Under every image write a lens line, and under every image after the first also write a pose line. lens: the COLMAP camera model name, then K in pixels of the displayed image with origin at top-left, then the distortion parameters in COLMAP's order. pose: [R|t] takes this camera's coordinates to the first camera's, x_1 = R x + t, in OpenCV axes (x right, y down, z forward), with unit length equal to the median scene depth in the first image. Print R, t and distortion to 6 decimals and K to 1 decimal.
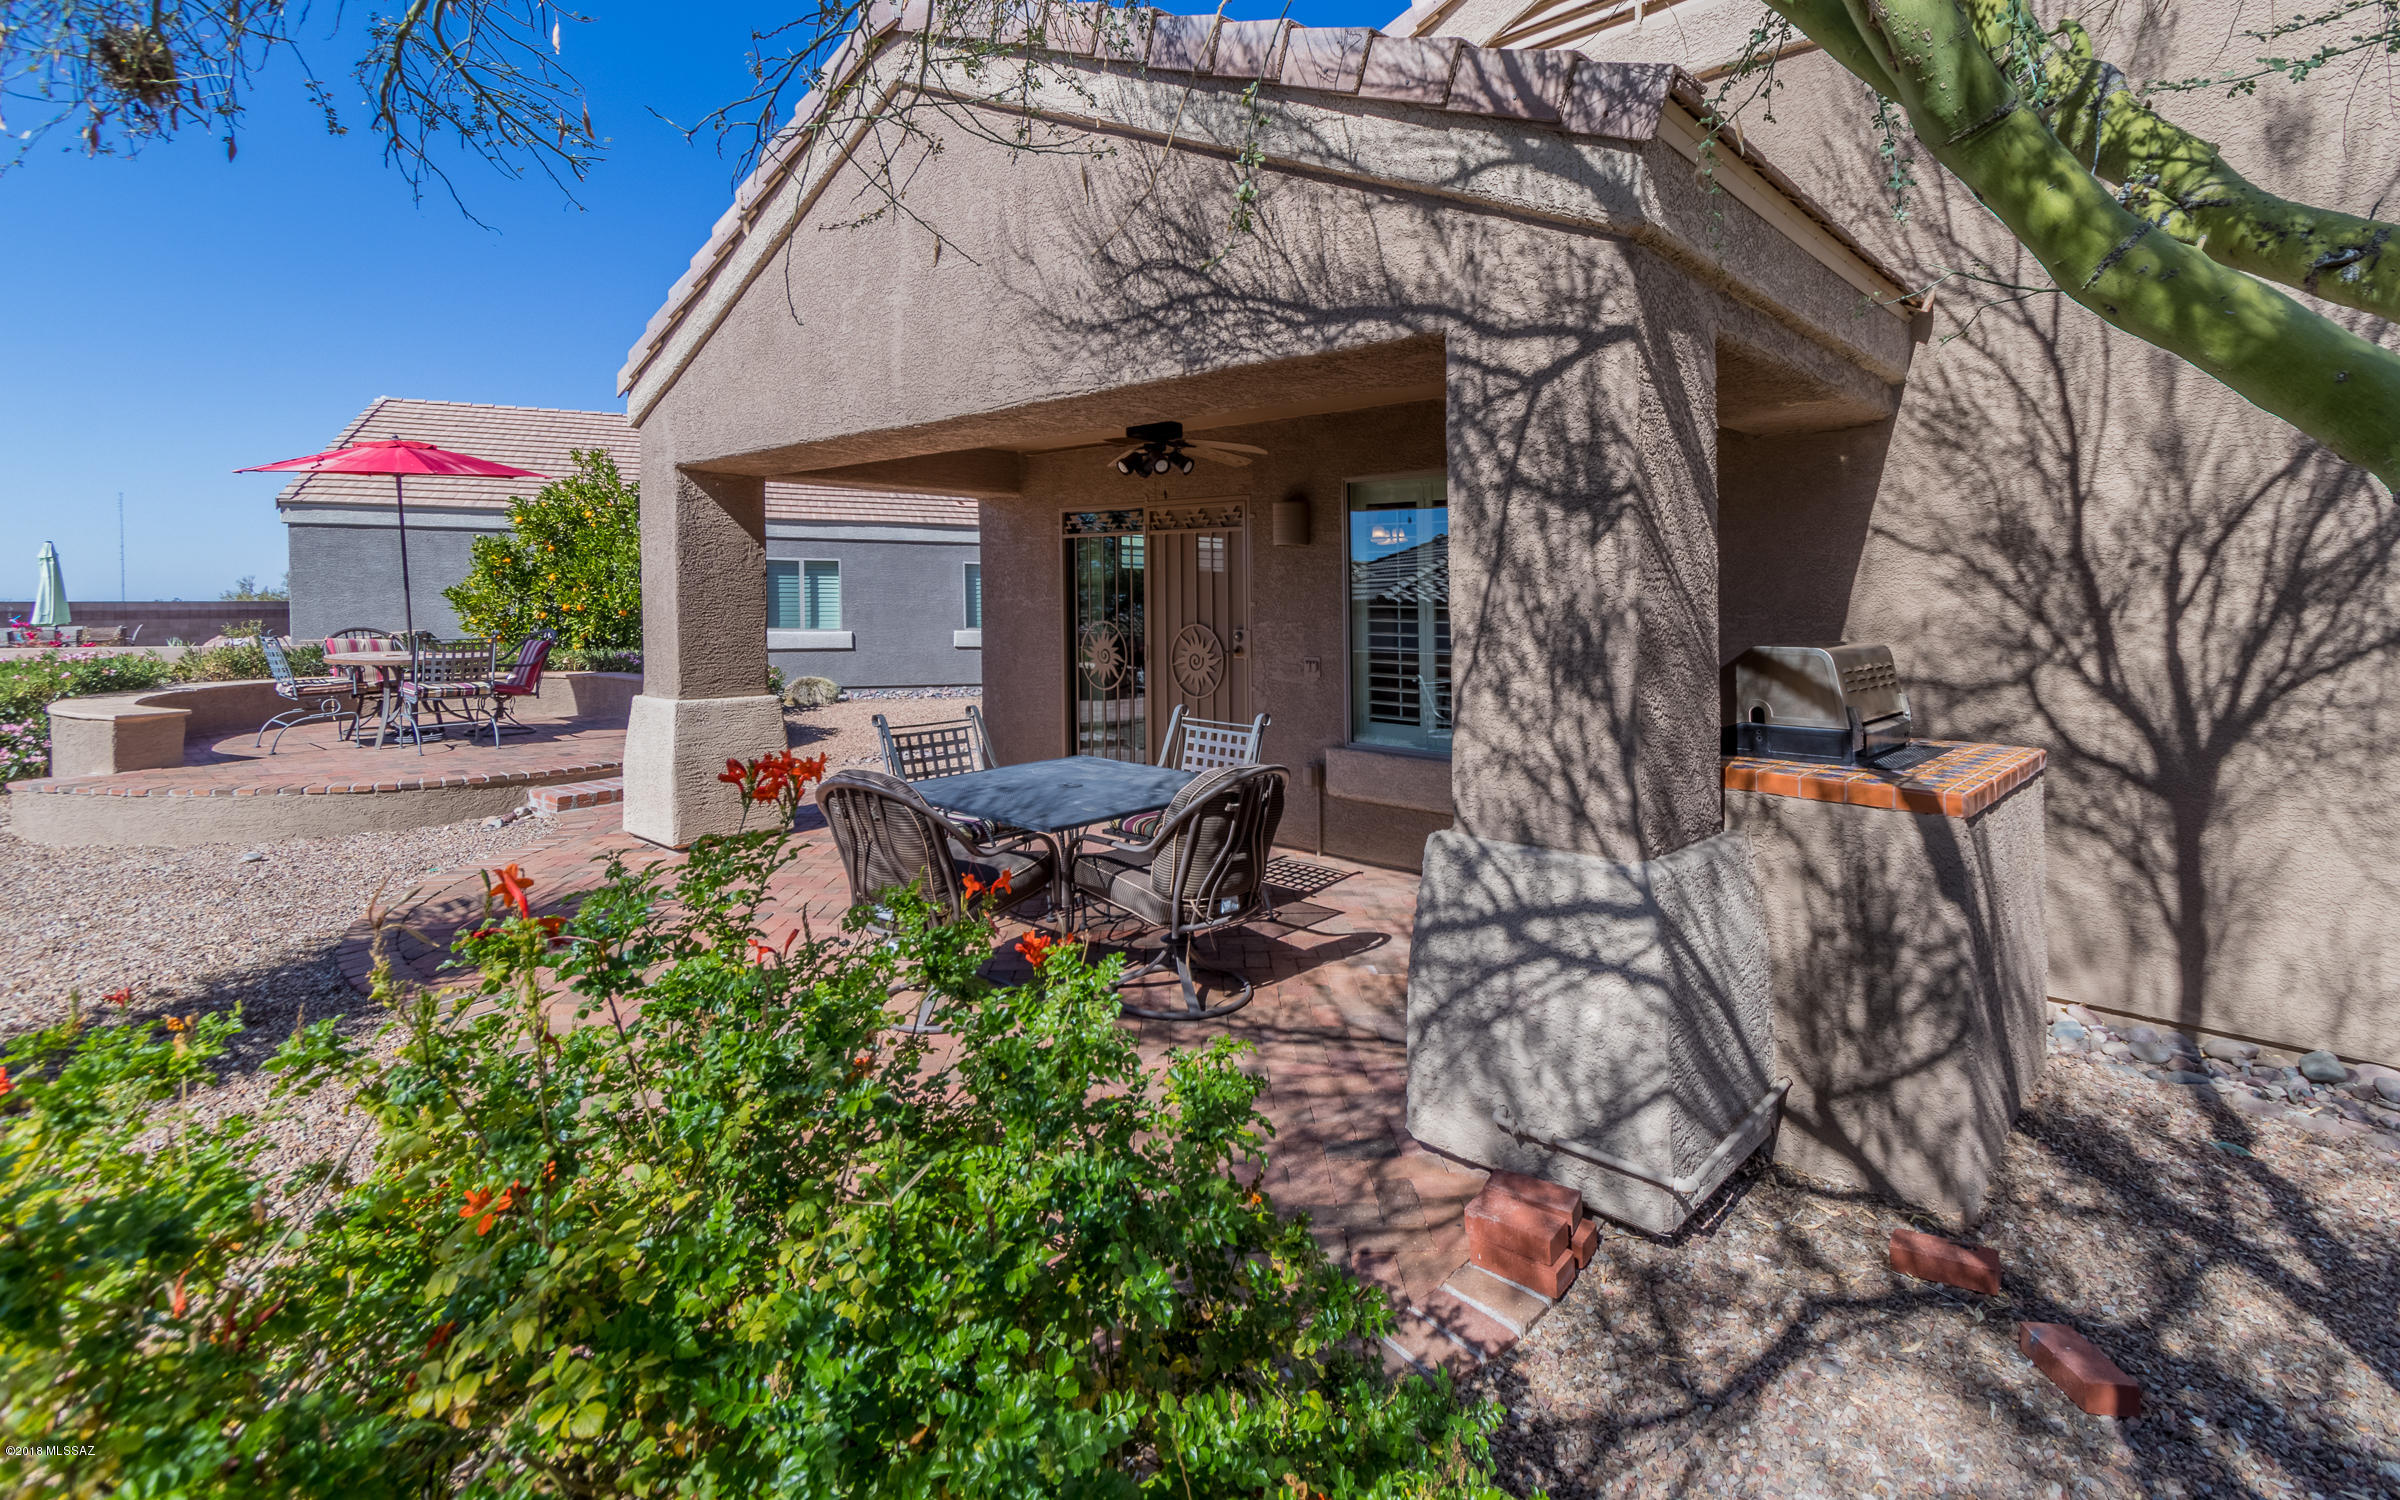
lens RADIAL K [[1165.9, 0, 1233.5], [0, 1165.9, 740.9], [0, 0, 1]] dist [0.012108, -0.000069]
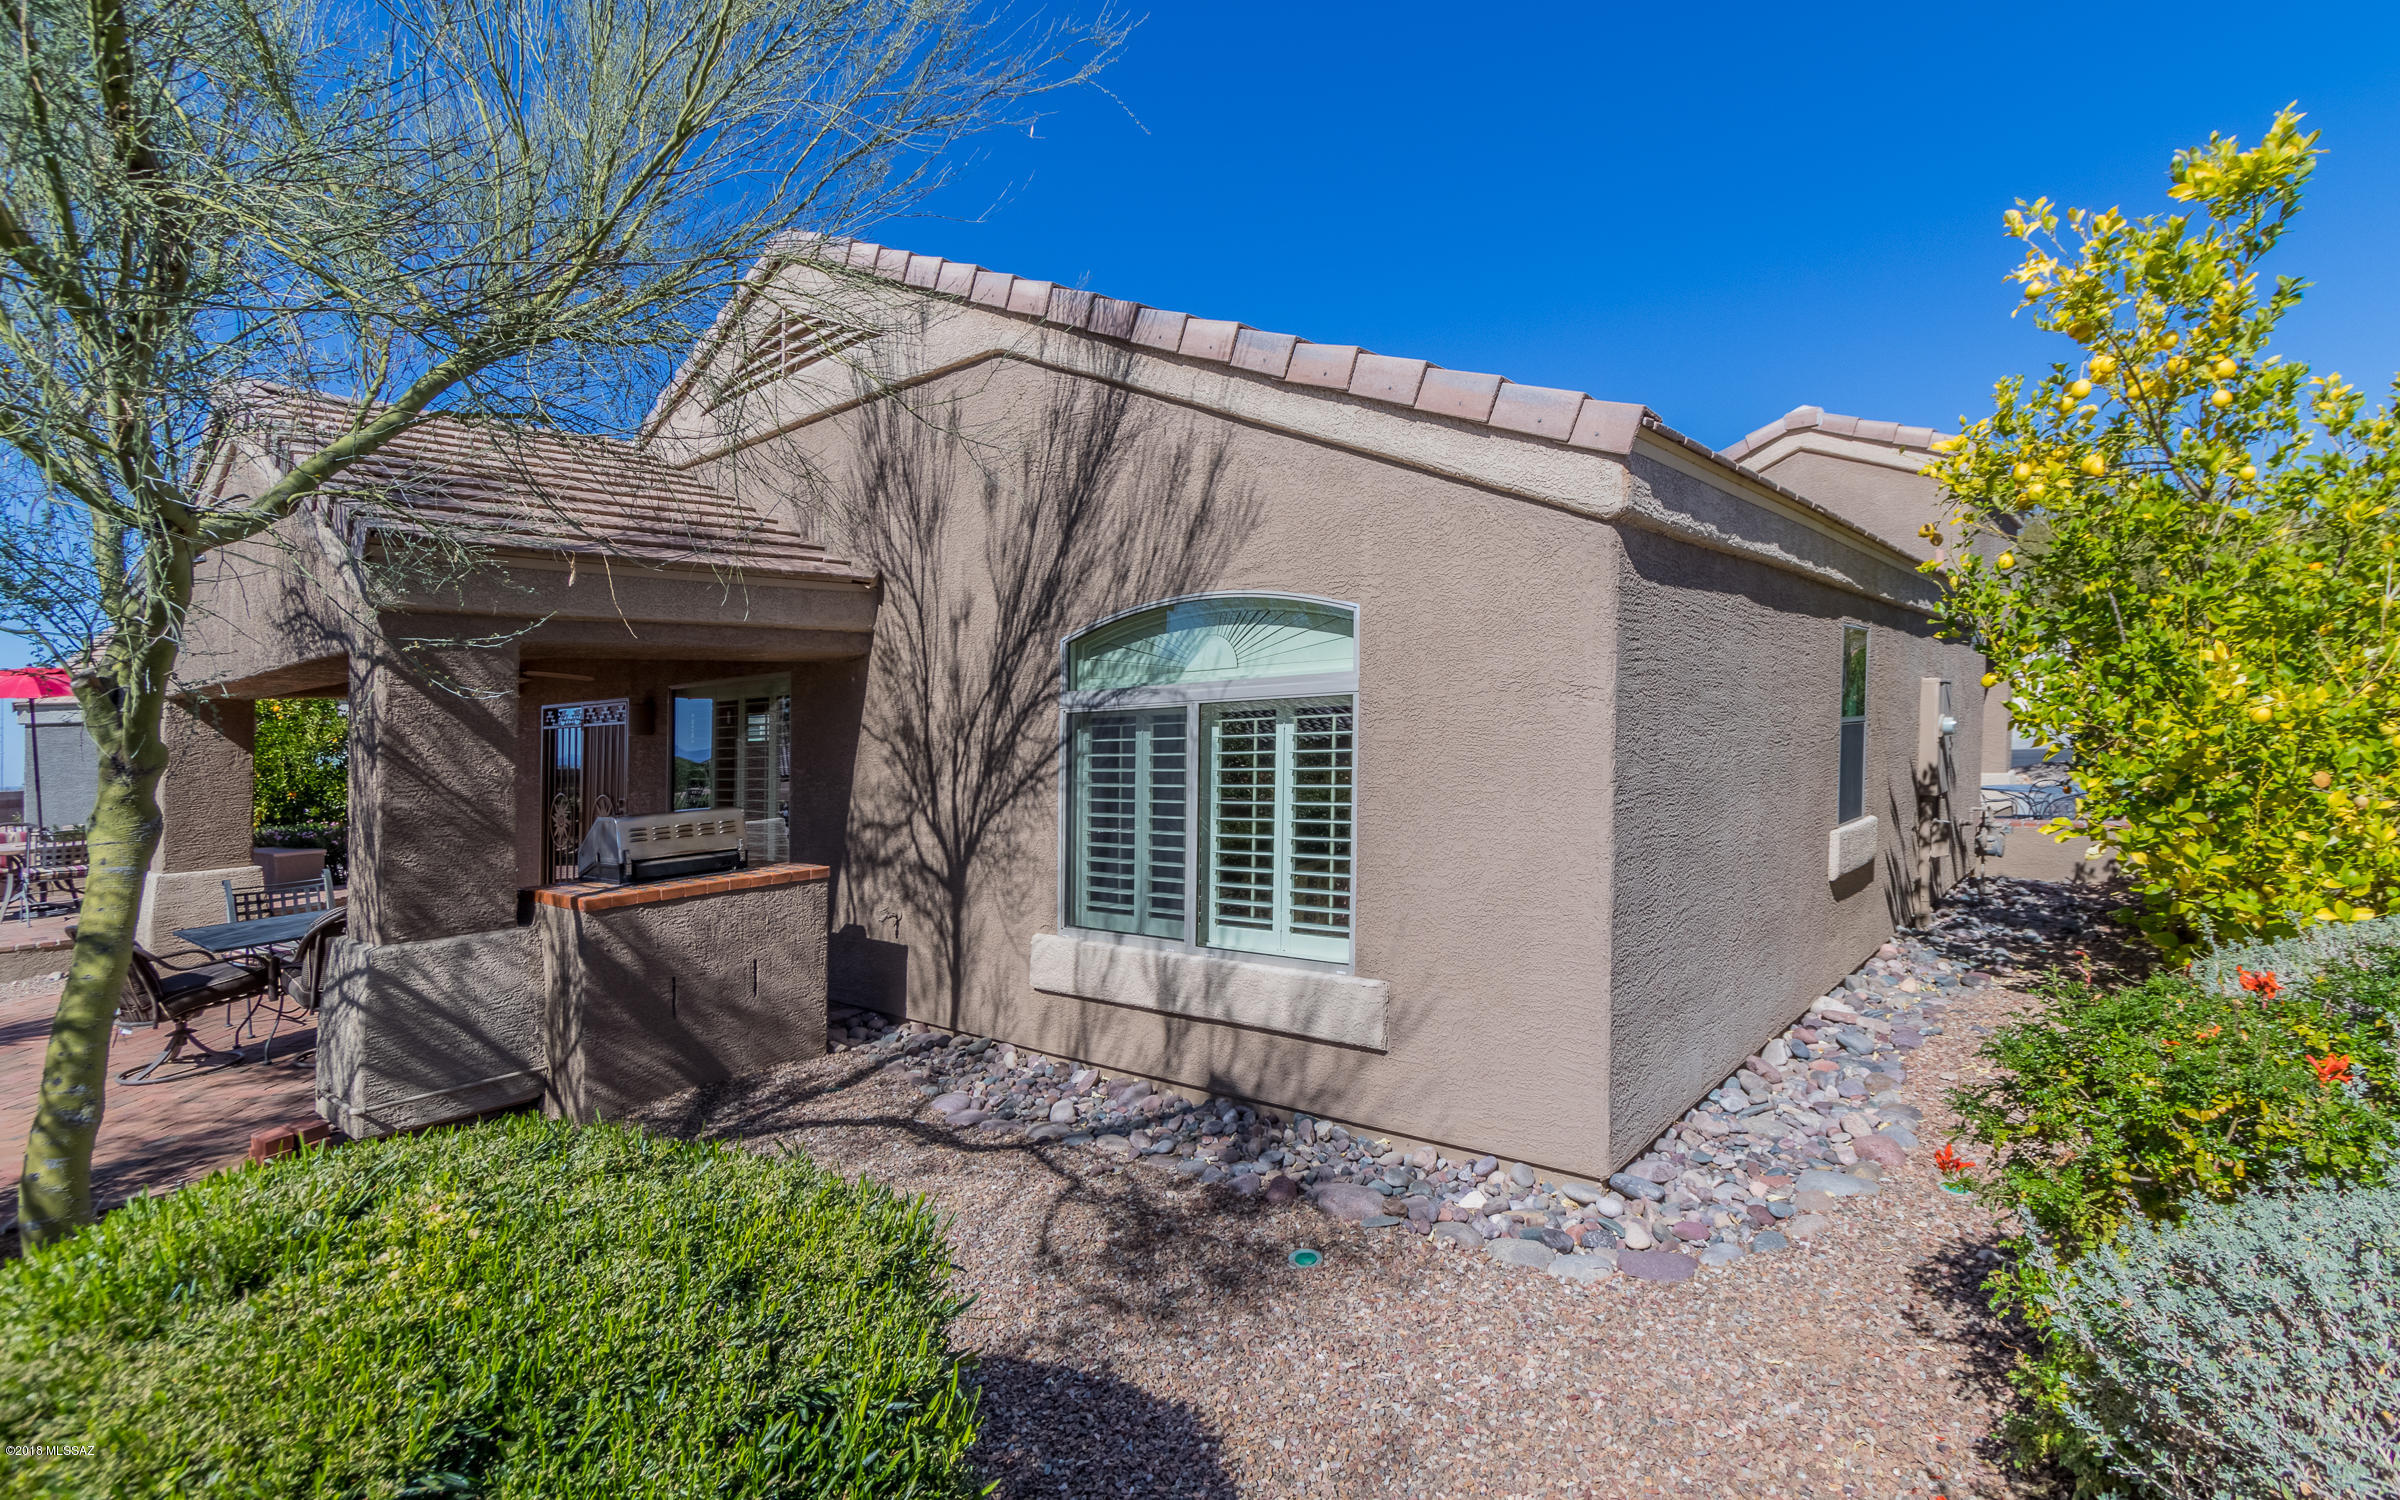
lens RADIAL K [[1148.5, 0, 1200.3], [0, 1148.5, 820.0], [0, 0, 1]] dist [0.001445, -0.001002]
pose [[0.997014, -0.050837, 0.058131, 1.011205], [0.053259, 0.997742, -0.040910, 0.031898], [-0.055920, 0.043884, 0.997470, -0.590150]]
